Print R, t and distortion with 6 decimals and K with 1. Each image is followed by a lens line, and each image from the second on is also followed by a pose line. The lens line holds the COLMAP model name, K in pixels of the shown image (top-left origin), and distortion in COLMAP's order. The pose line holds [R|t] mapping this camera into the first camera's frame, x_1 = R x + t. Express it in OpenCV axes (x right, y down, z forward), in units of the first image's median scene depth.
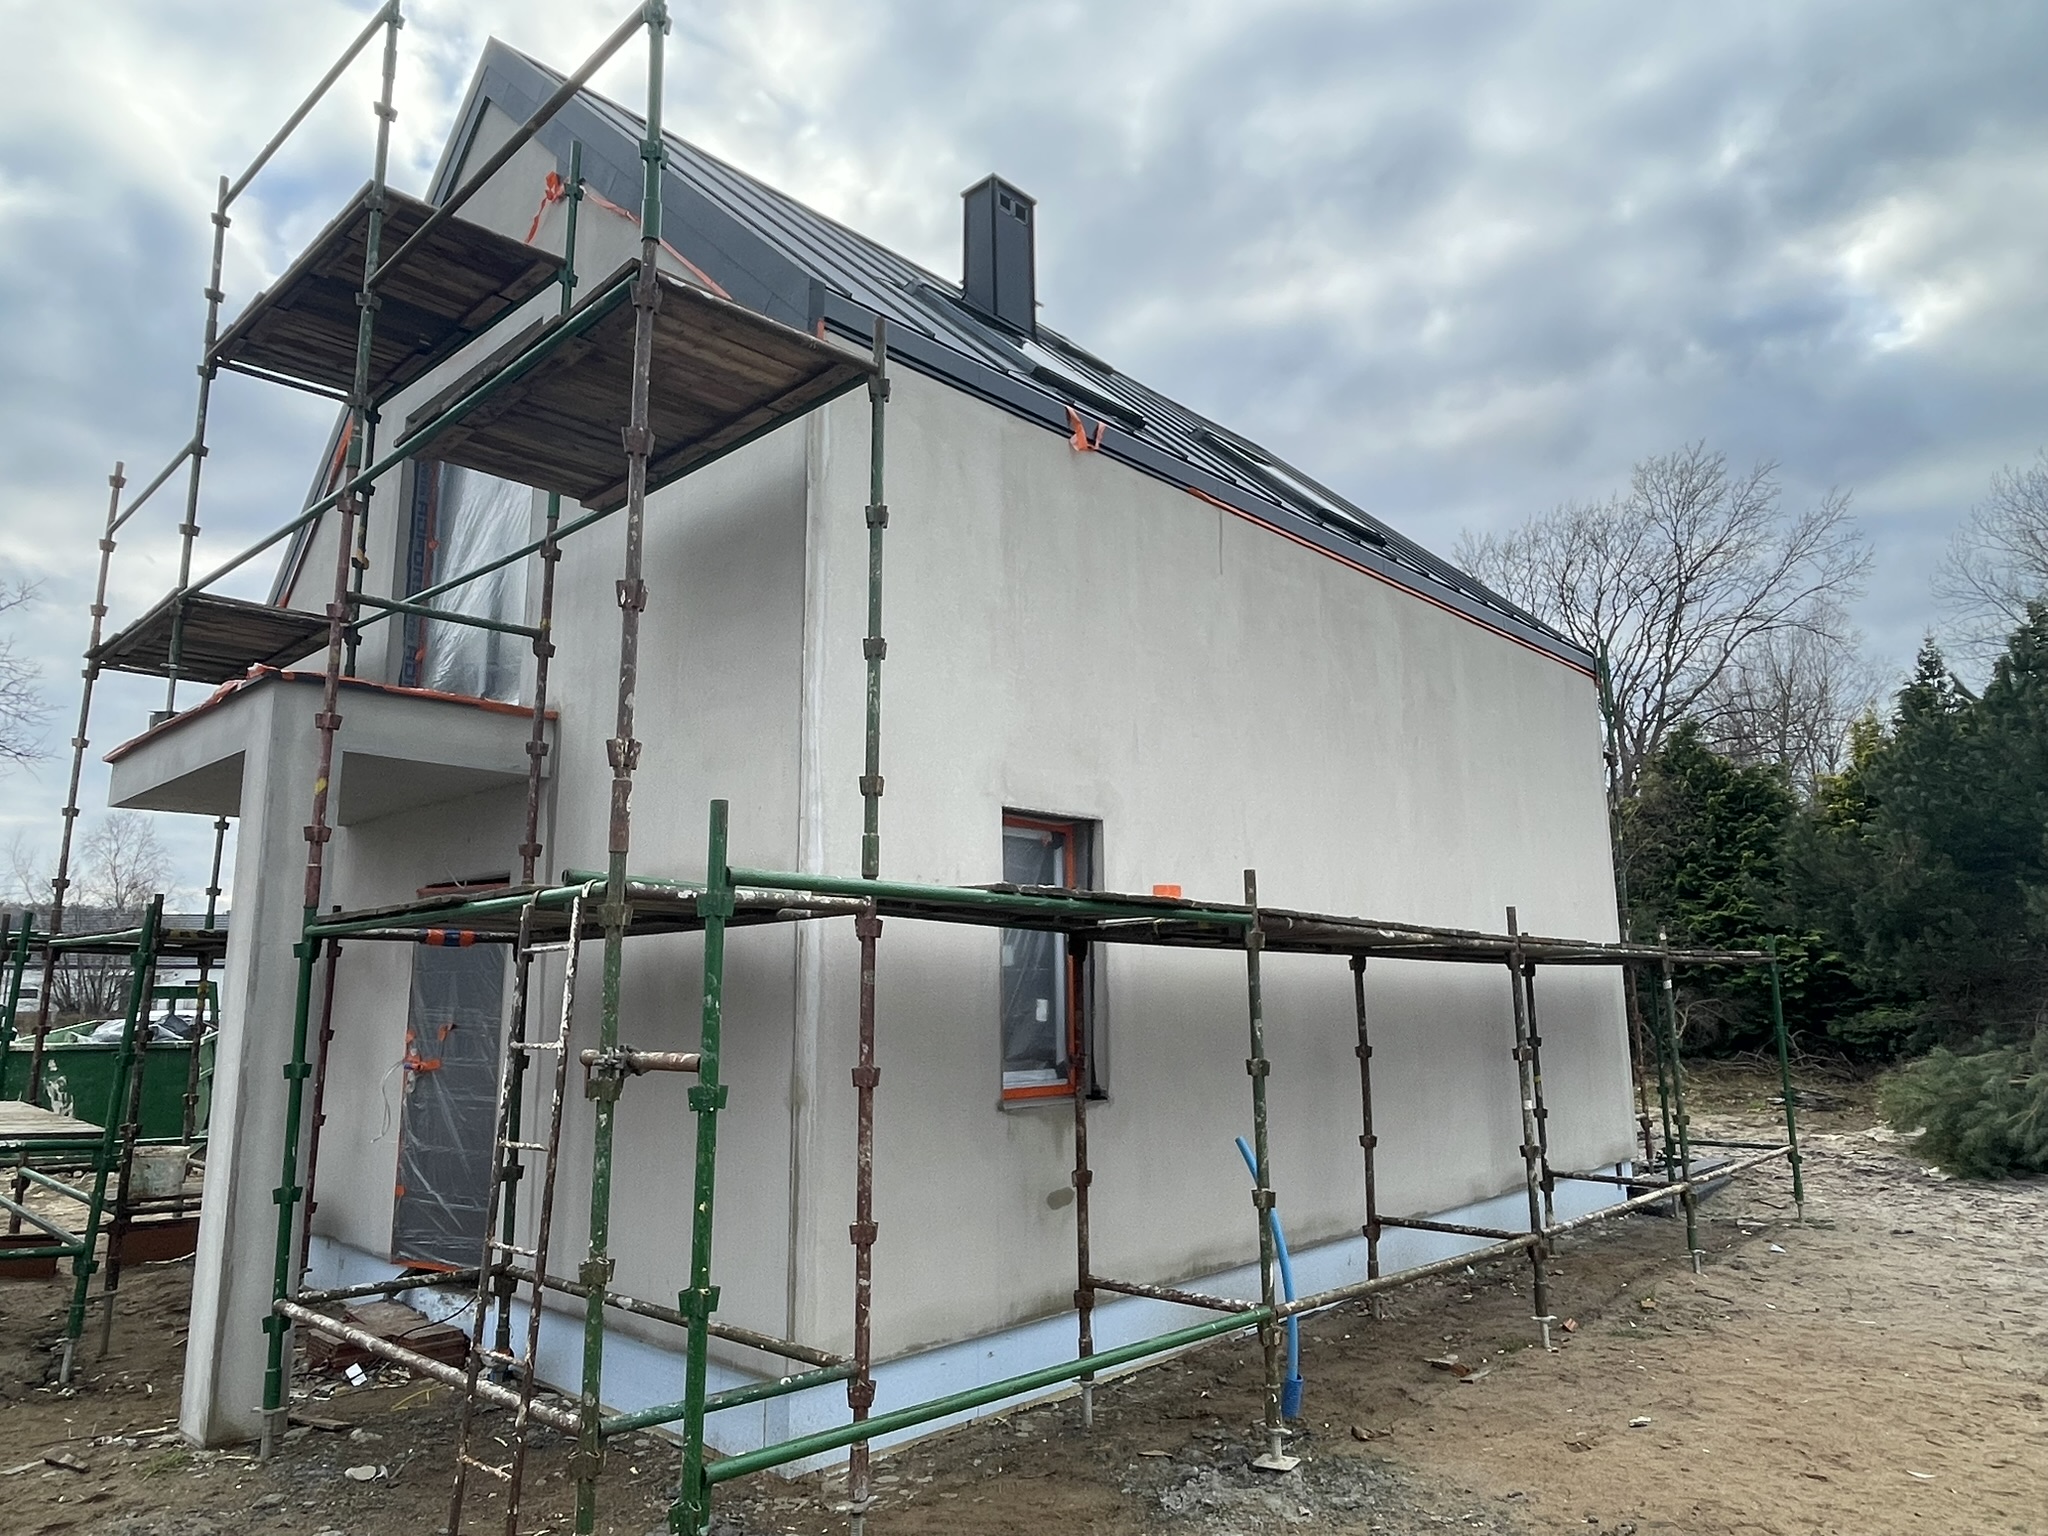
lens RADIAL K [[1314.5, 0, 1022.1], [0, 1314.5, 771.5], [0, 0, 1]] dist [-0.008265, -0.002049]
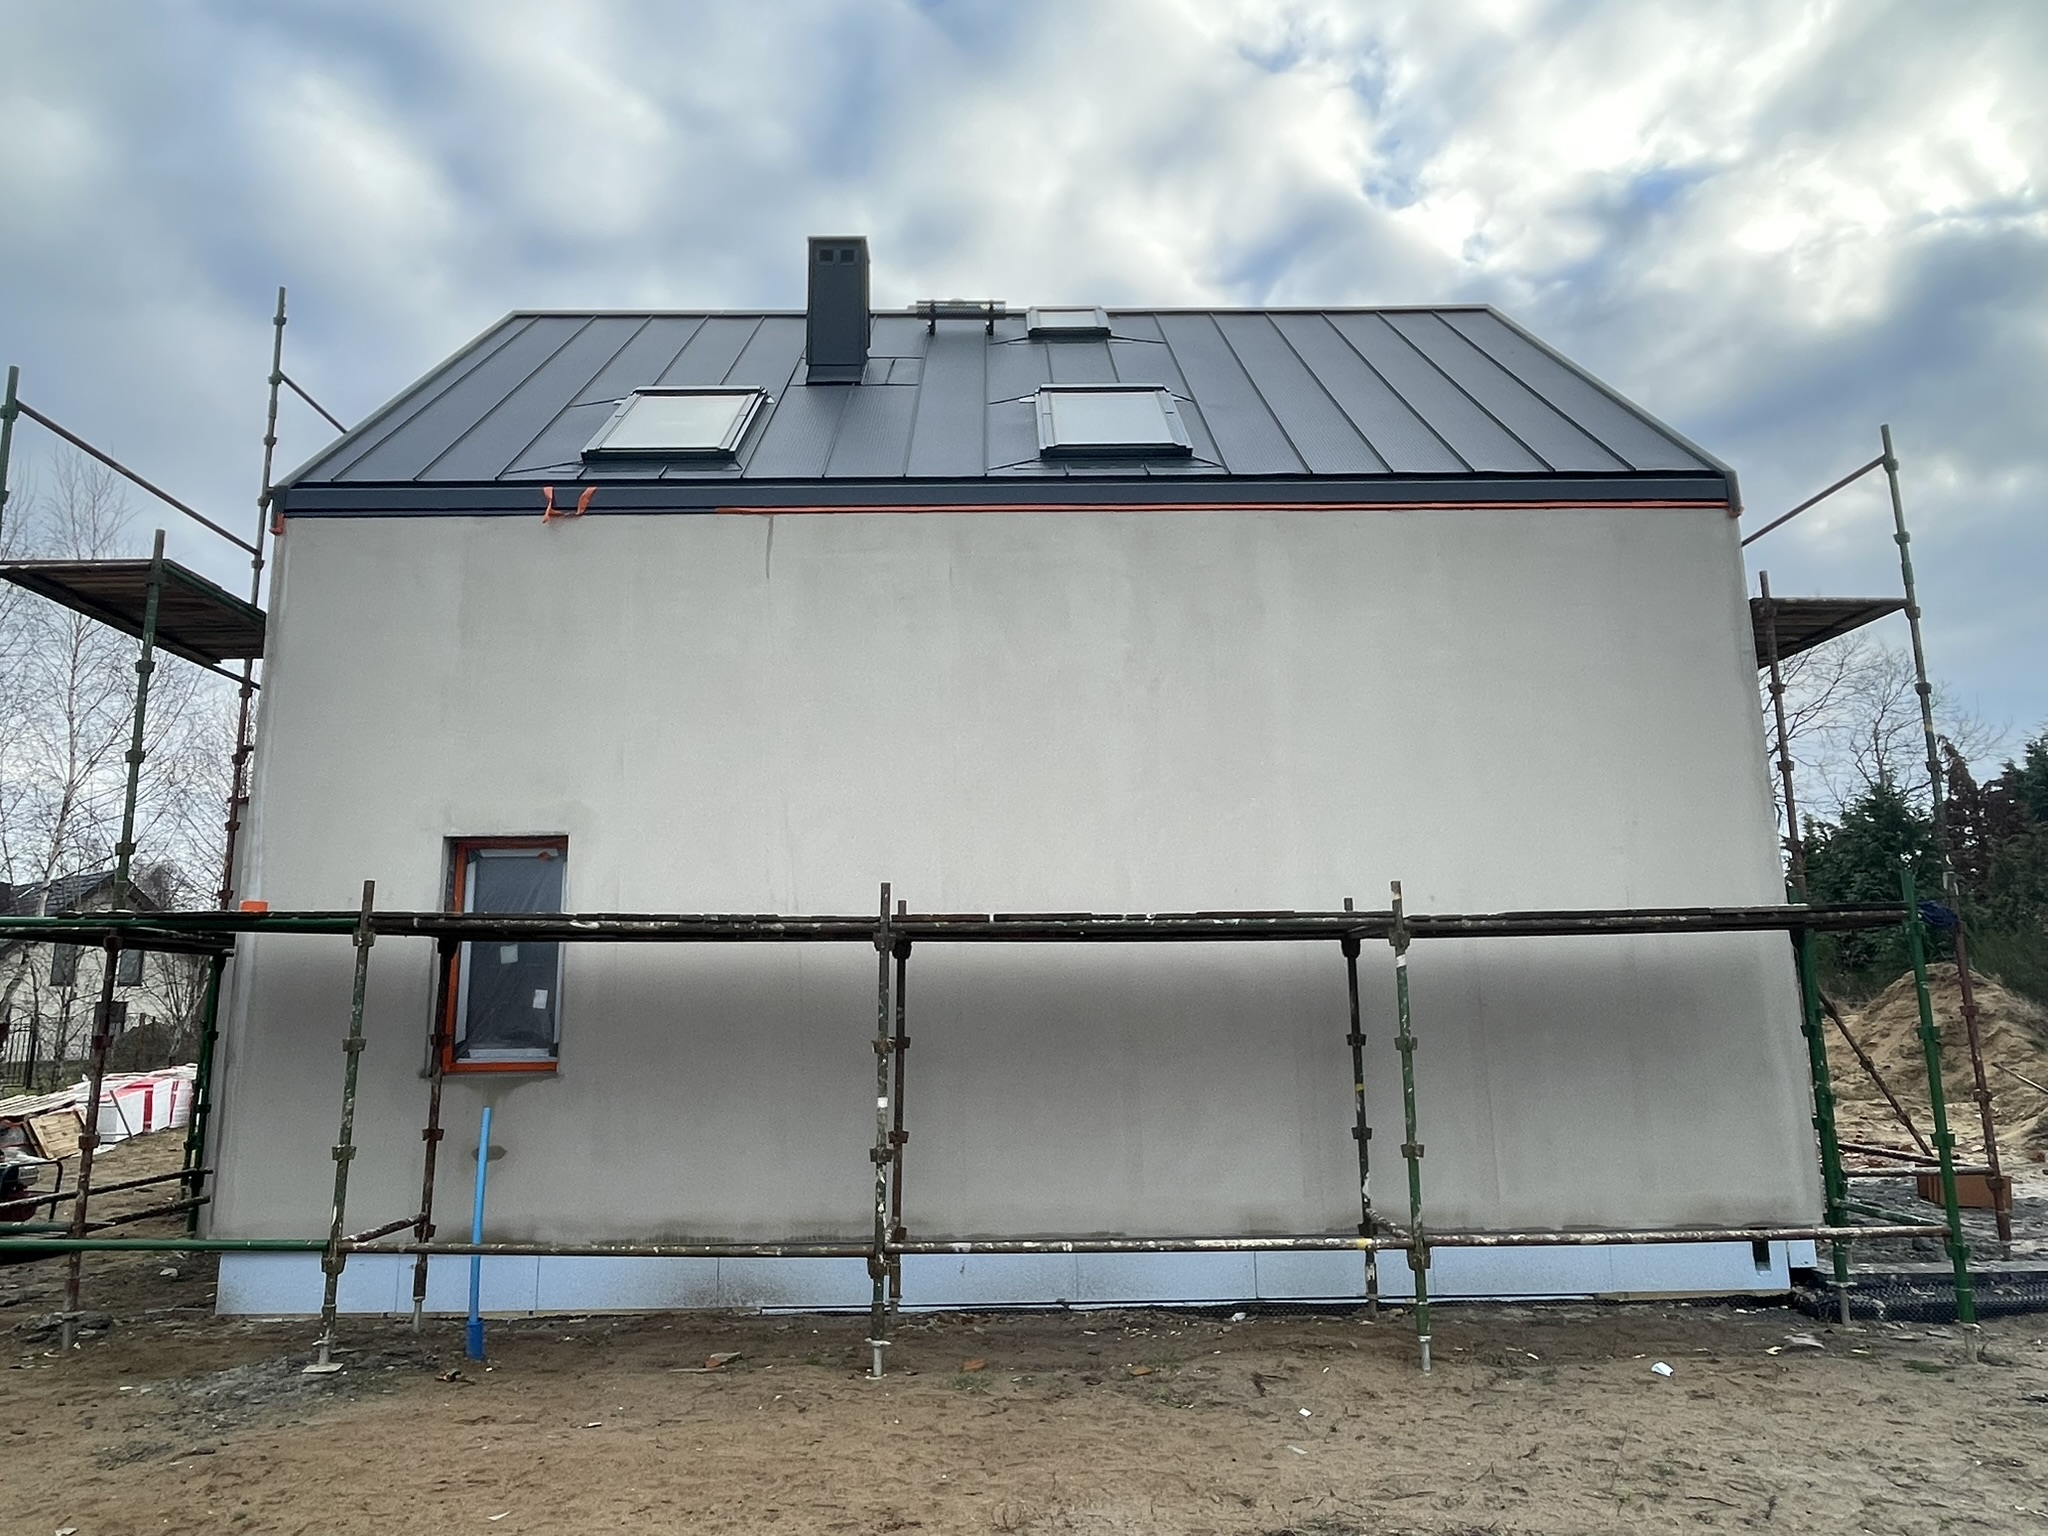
lens RADIAL K [[1314.5, 0, 1019.5], [0, 1314.5, 762.0], [0, 0, 1]] dist [-0.008265, -0.002049]
pose [[0.702549, -0.131279, -0.699422, 1.146114], [0.128269, 0.990100, -0.056996, 0.089504], [0.699980, -0.049671, 0.712433, 0.452714]]
